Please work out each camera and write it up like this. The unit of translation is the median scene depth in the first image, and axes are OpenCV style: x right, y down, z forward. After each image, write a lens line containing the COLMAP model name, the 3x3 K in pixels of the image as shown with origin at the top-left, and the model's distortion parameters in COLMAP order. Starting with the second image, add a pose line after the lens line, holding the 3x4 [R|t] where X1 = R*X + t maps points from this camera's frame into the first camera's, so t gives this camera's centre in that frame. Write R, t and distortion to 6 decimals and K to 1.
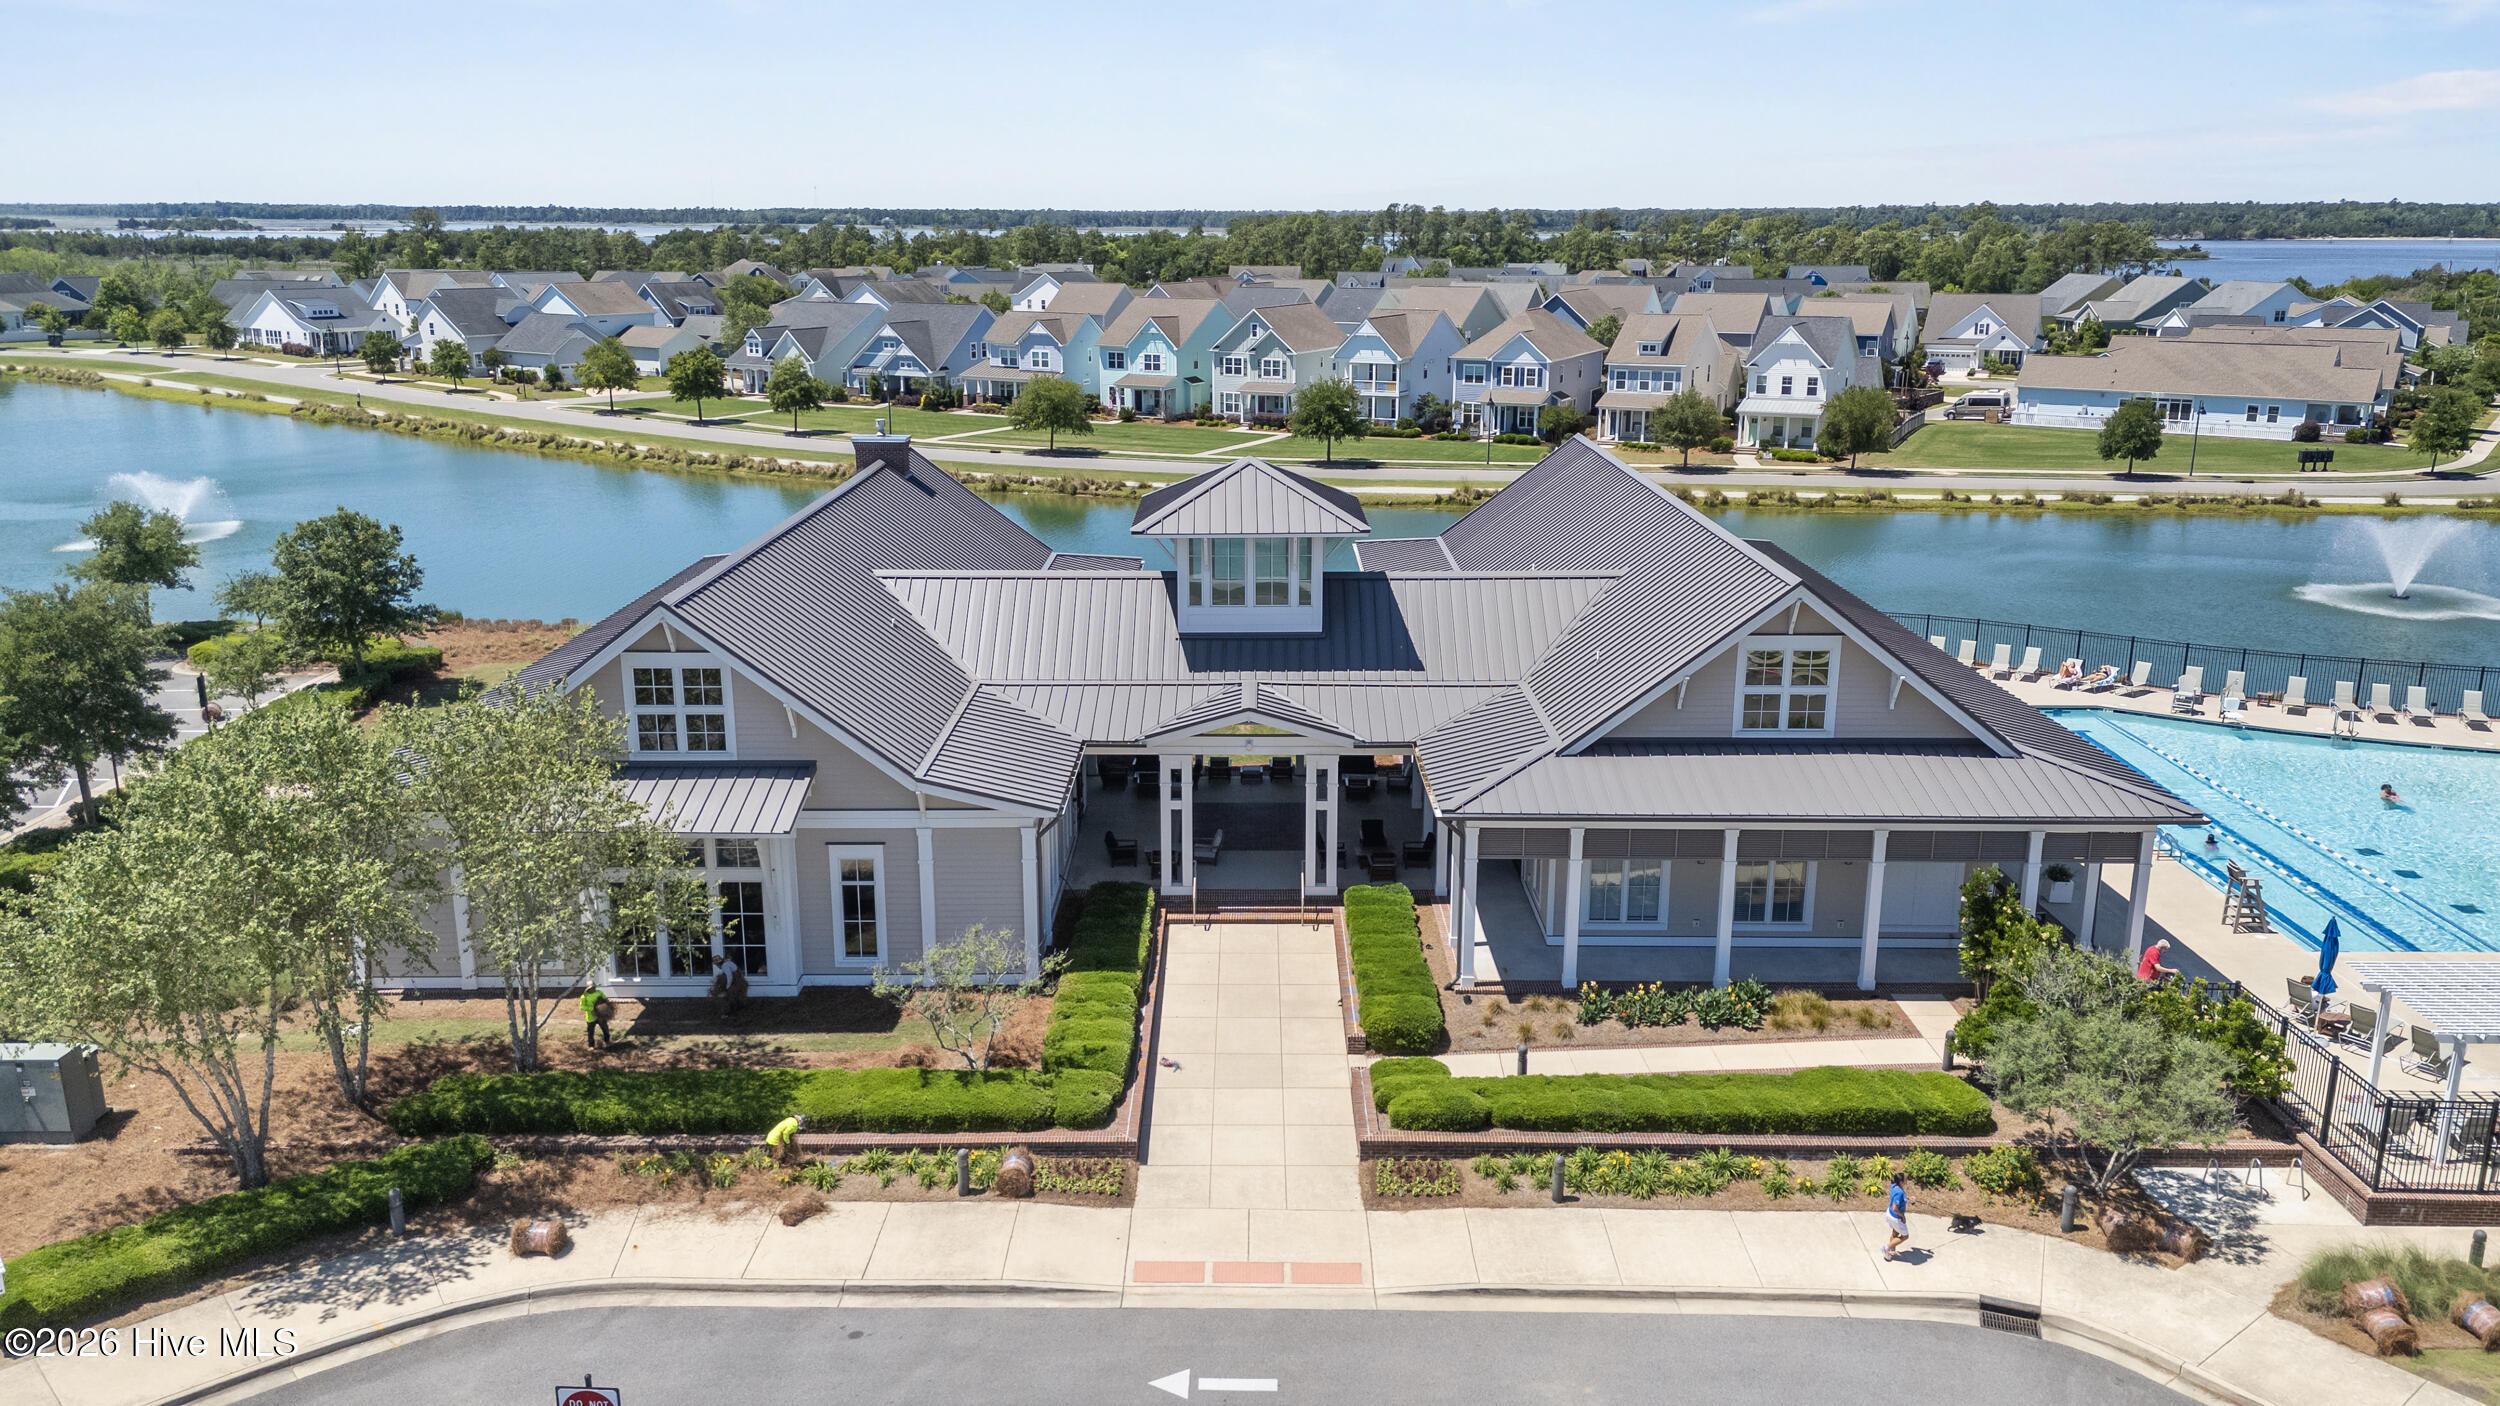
lens RADIAL K [[1818.4, 0, 1250.0], [0, 1818.4, 703.0], [0, 0, 1]] dist [0.109615, -0.139191]
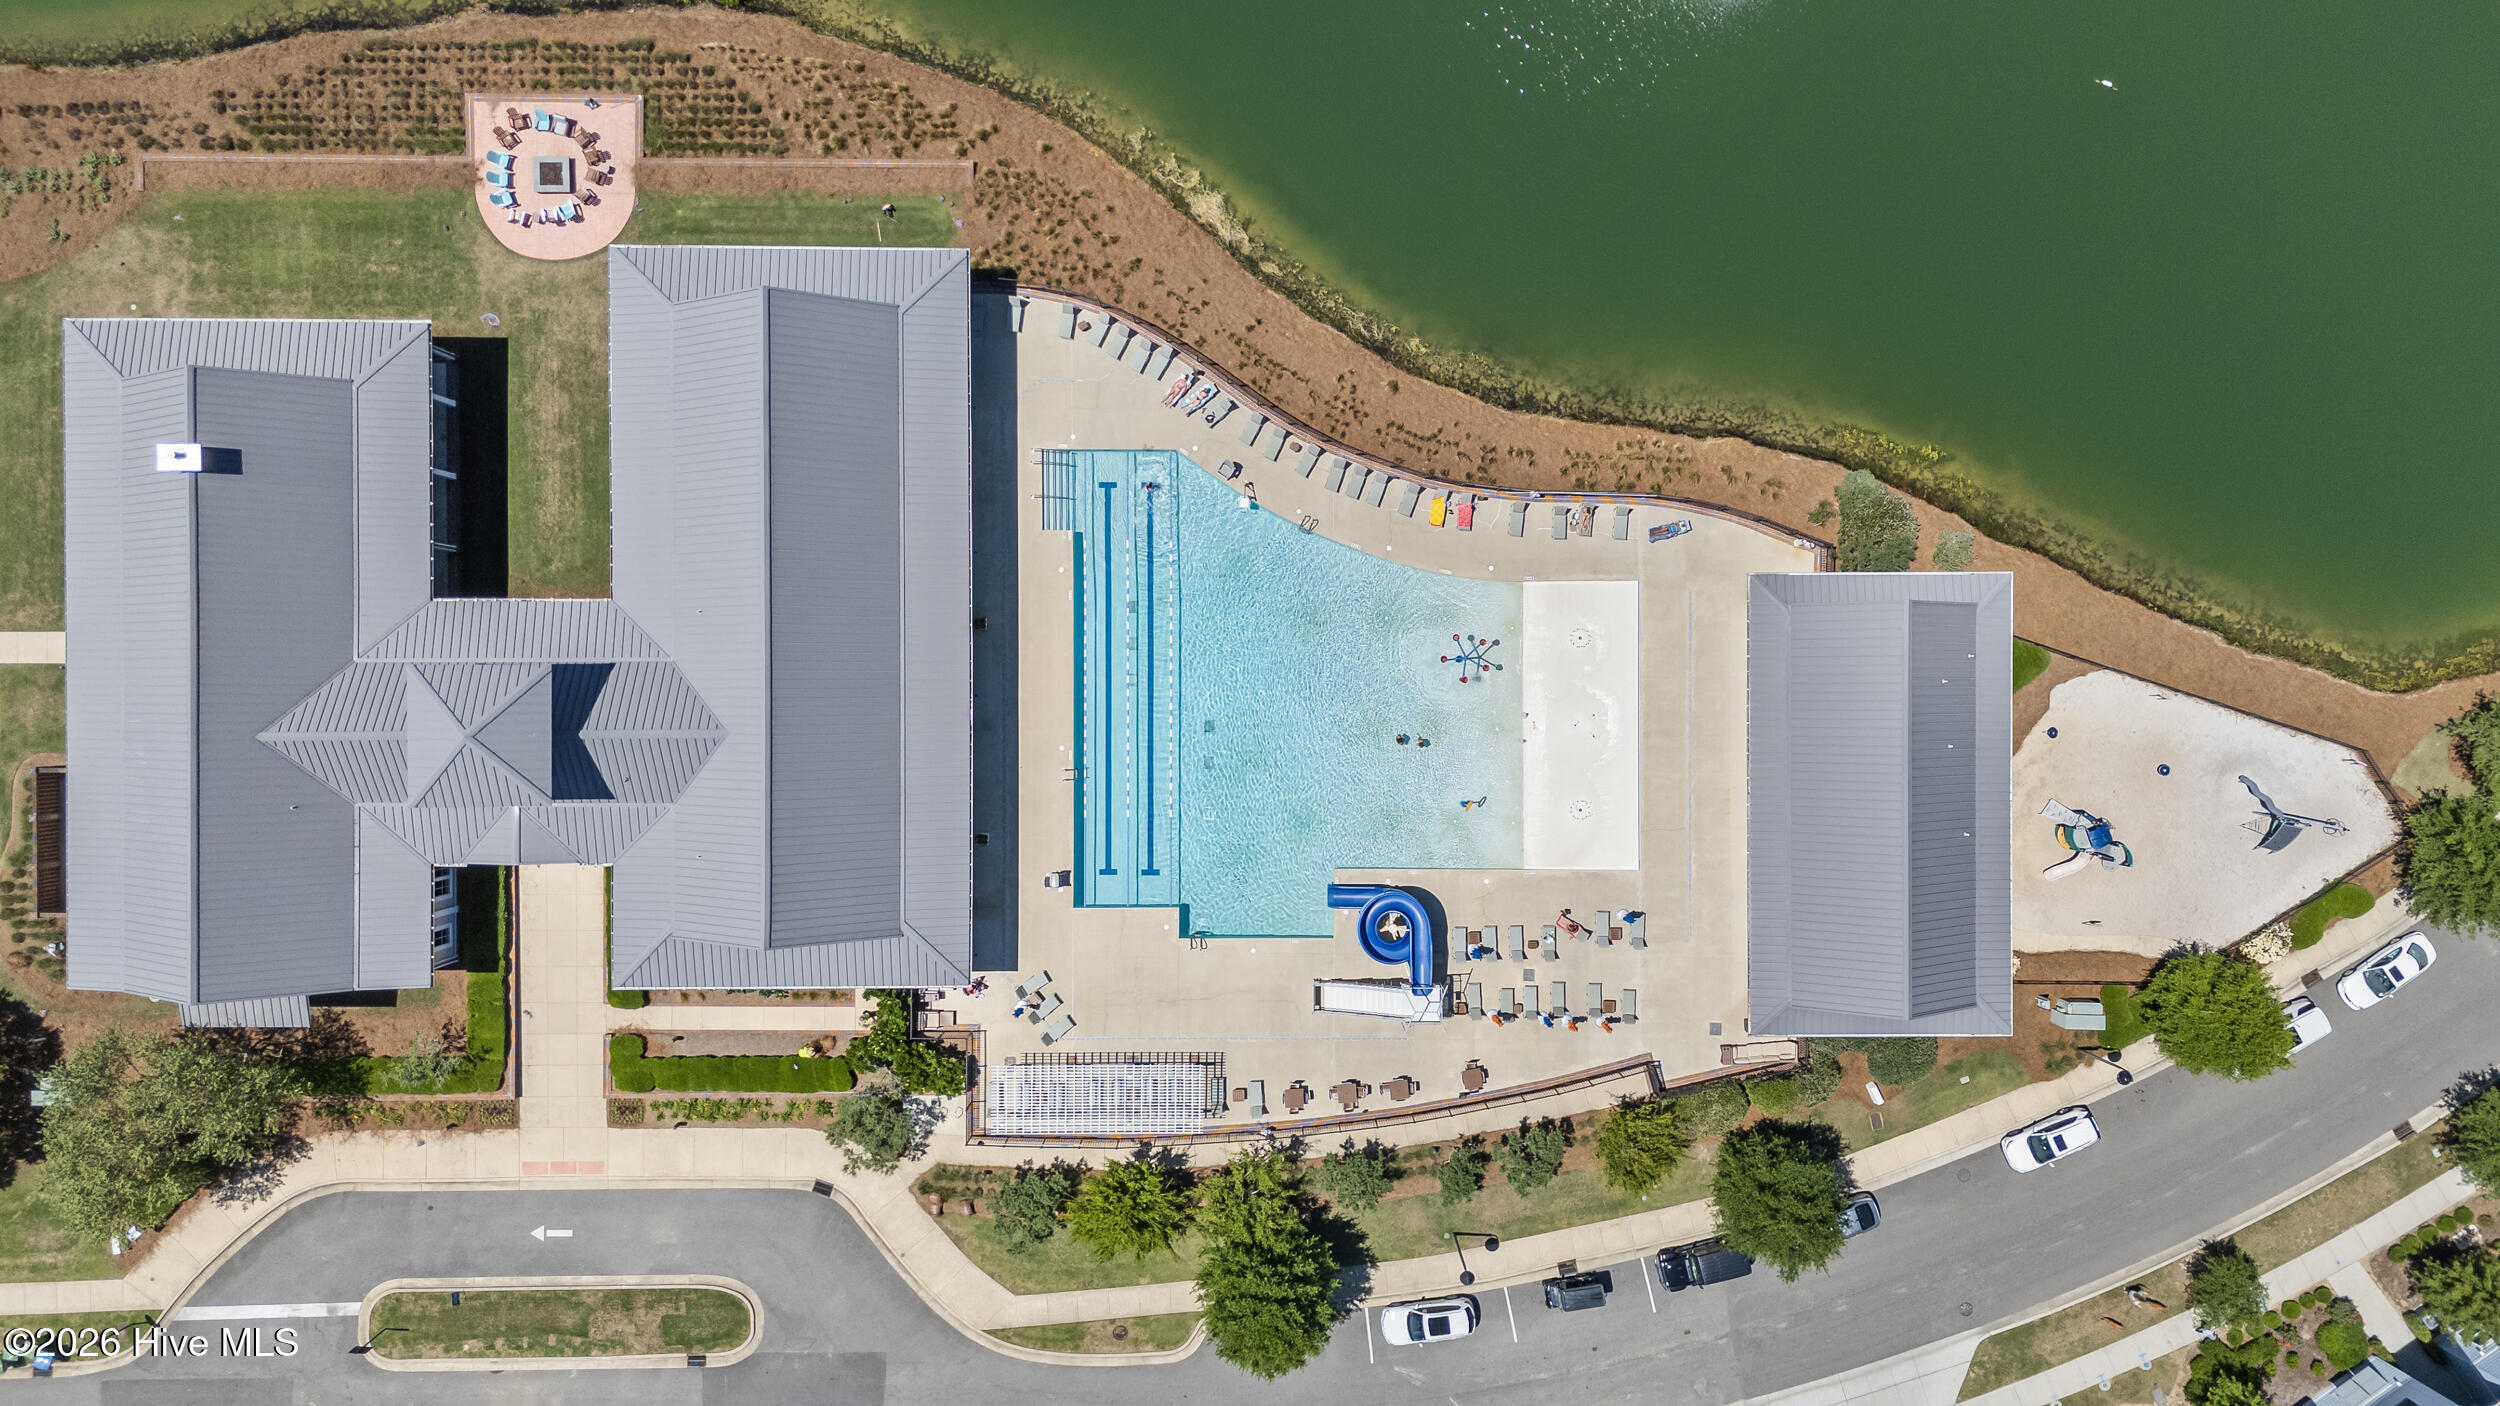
lens RADIAL K [[1831.2, 0, 1250.0], [0, 1831.2, 703.0], [0, 0, 1]] dist [0.079823, -0.076798]
pose [[0.999996, 0.002397, 0.001460, 0.684329], [-0.001997, 0.241829, 0.970317, -1.718869], [0.001973, -0.970316, 0.241833, 0.651195]]
